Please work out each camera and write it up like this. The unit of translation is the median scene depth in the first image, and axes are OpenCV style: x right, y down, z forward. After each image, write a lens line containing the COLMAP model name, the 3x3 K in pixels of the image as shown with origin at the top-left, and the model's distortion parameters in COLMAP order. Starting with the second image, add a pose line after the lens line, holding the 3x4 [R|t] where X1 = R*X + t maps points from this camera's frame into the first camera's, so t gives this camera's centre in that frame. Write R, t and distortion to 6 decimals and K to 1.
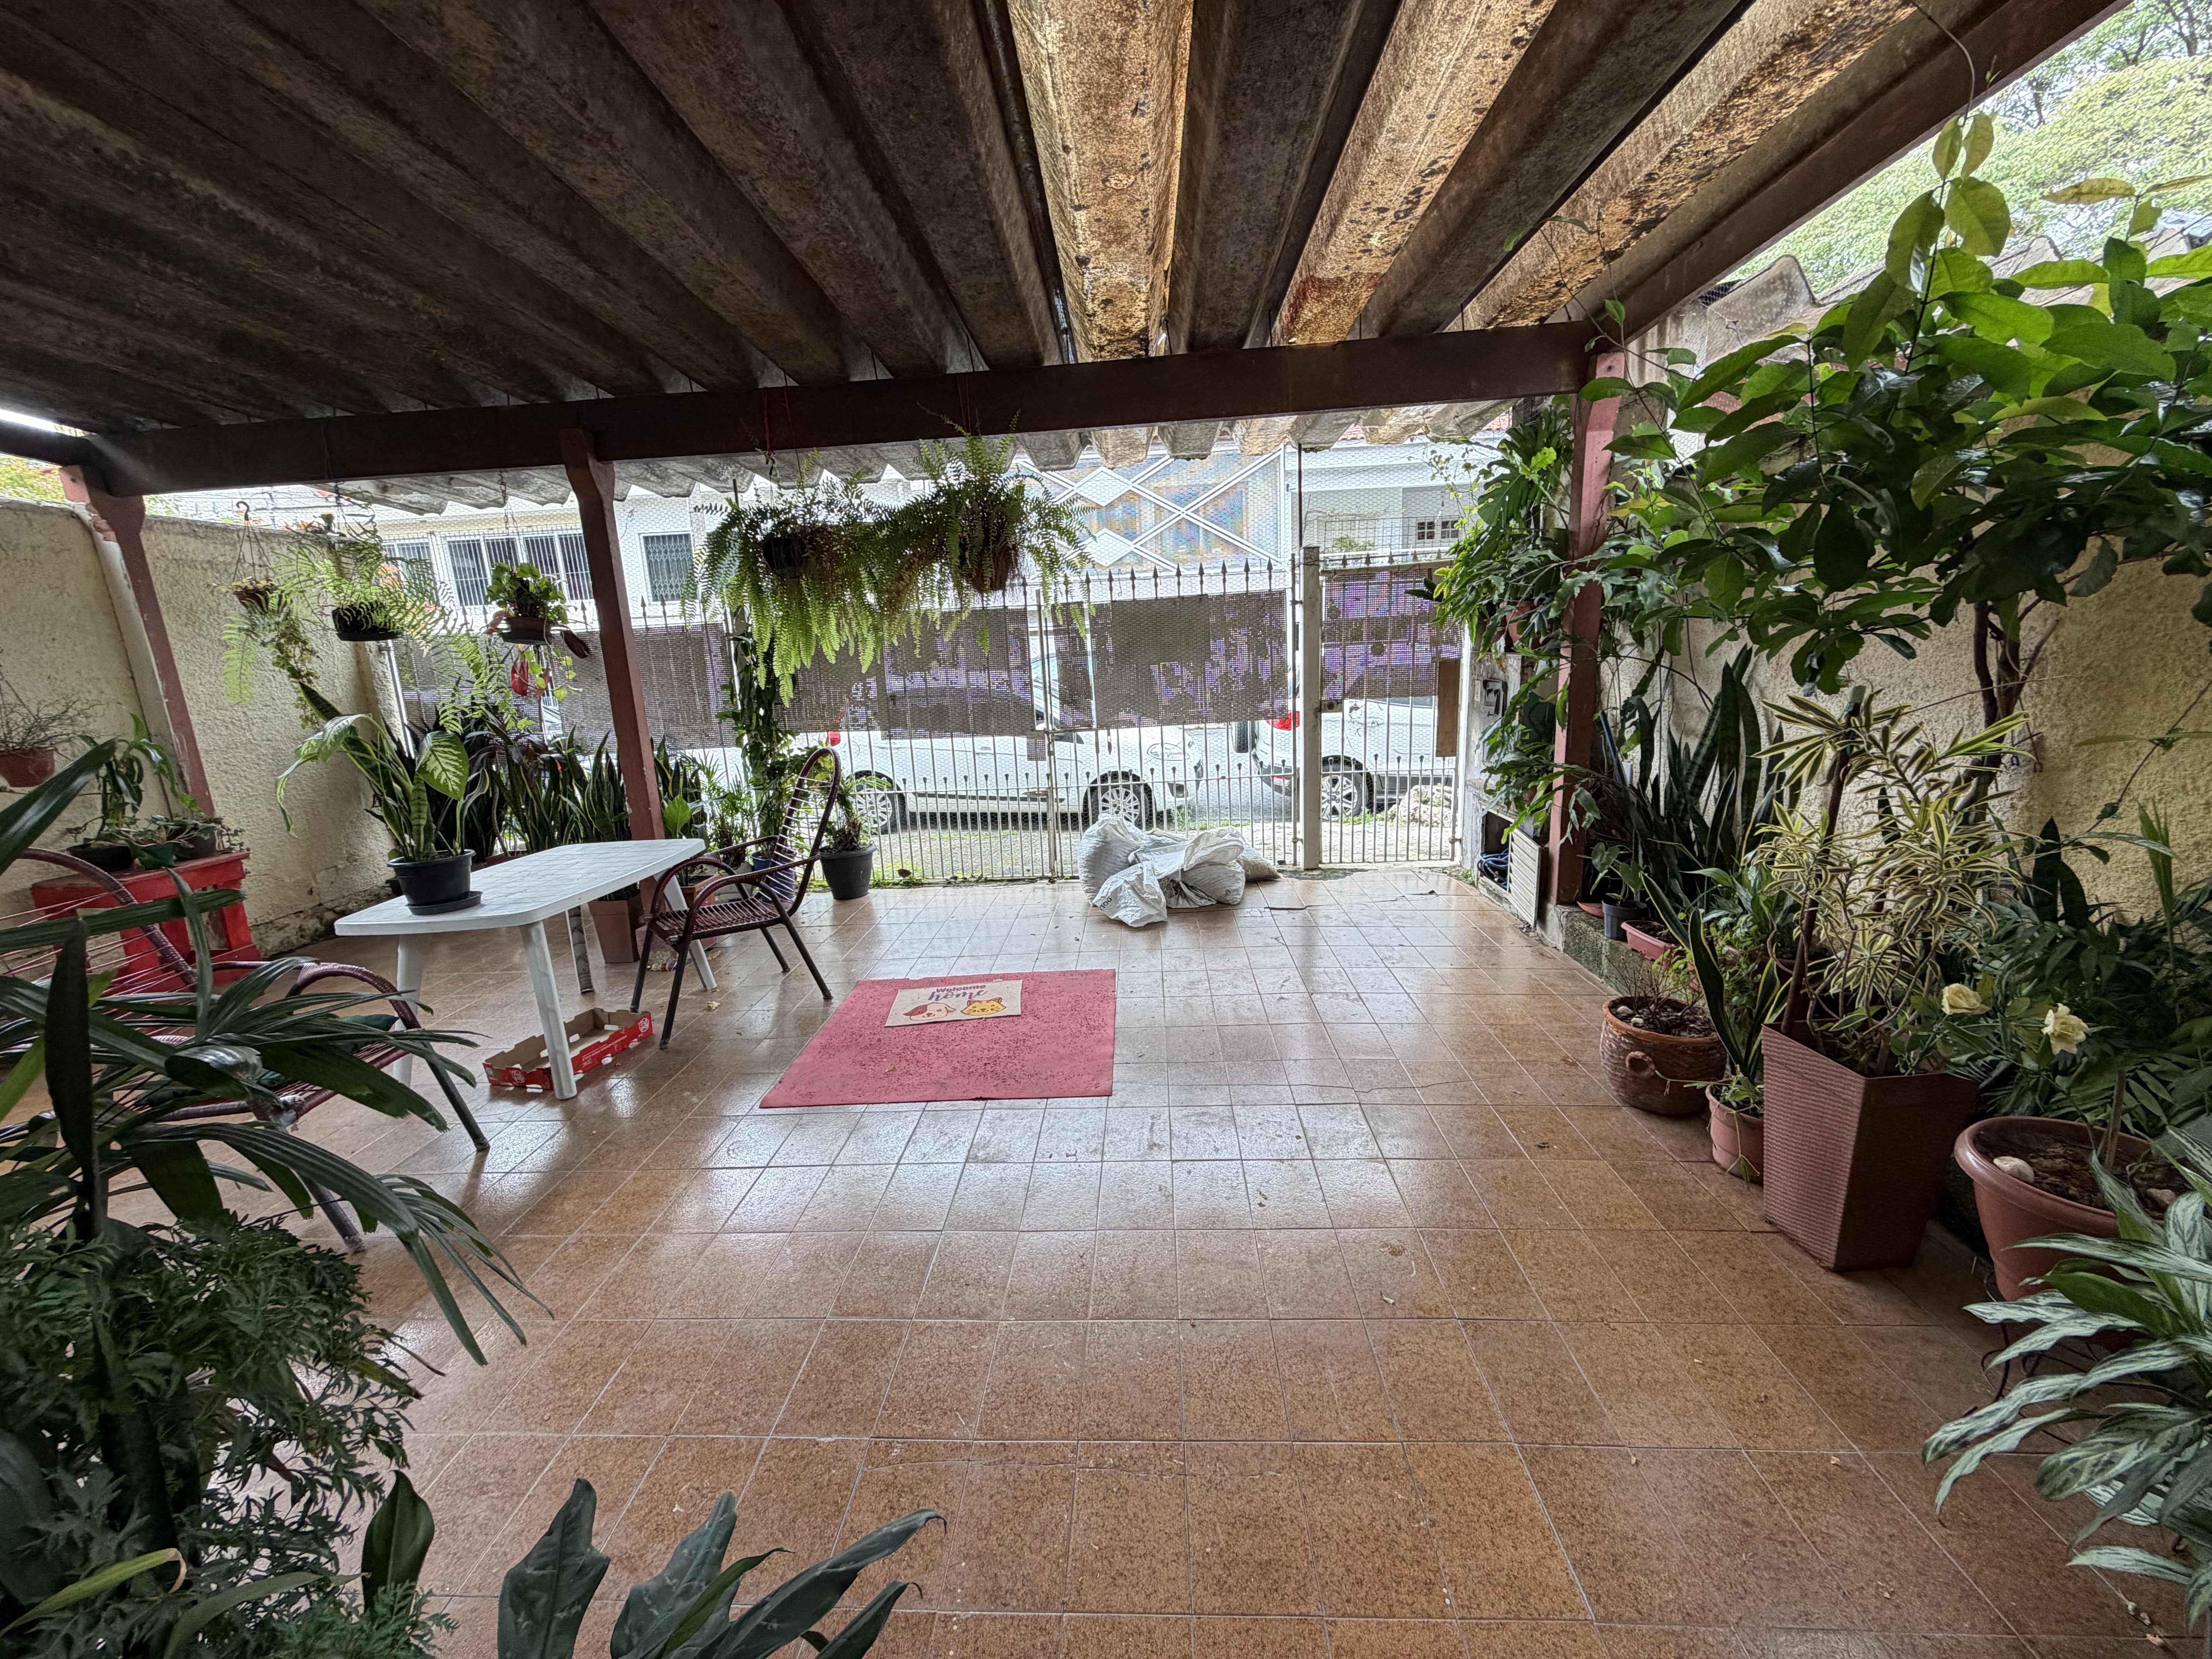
lens RADIAL K [[875.8, 0, 1101.7], [0, 875.8, 823.8], [0, 0, 1]] dist [0.001981, -0.000684]
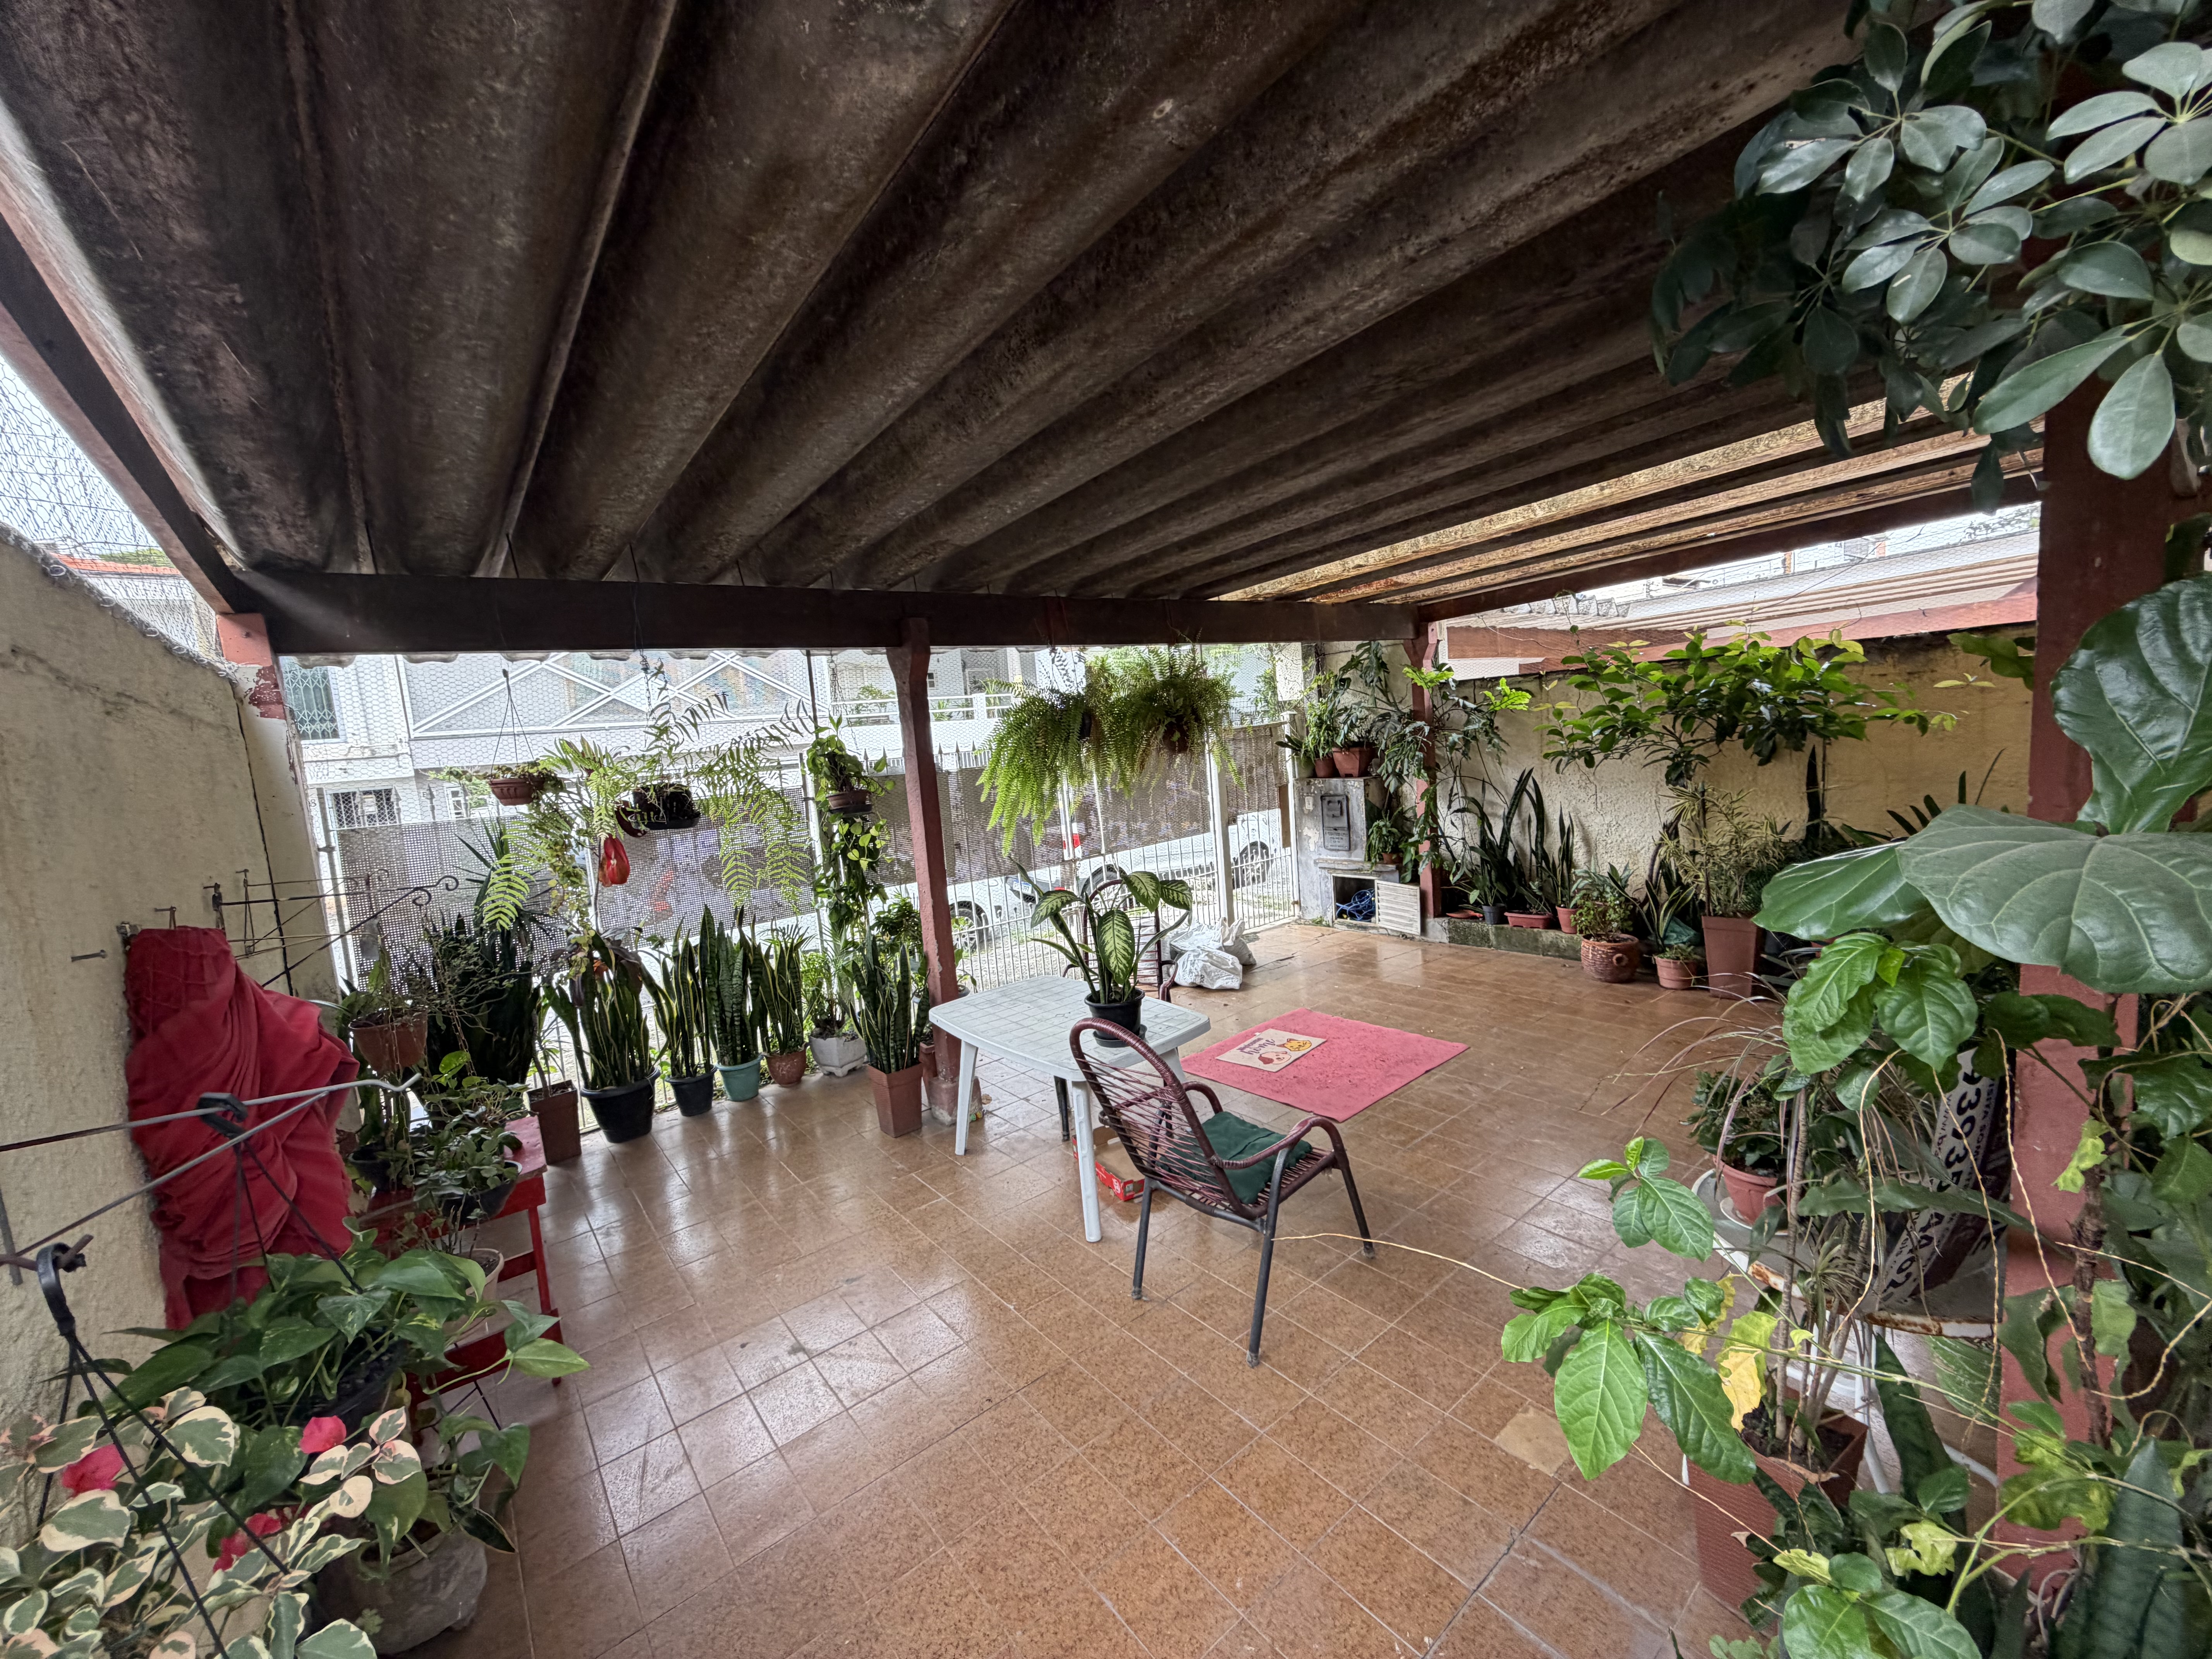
lens RADIAL K [[875.8, 0, 1101.7], [0, 875.8, 823.8], [0, 0, 1]] dist [0.001981, -0.000684]
pose [[0.766745, -0.087147, 0.636009, -1.085829], [0.182543, 0.979442, -0.085860, -0.059943], [-0.615451, 0.181932, 0.766890, 0.069563]]
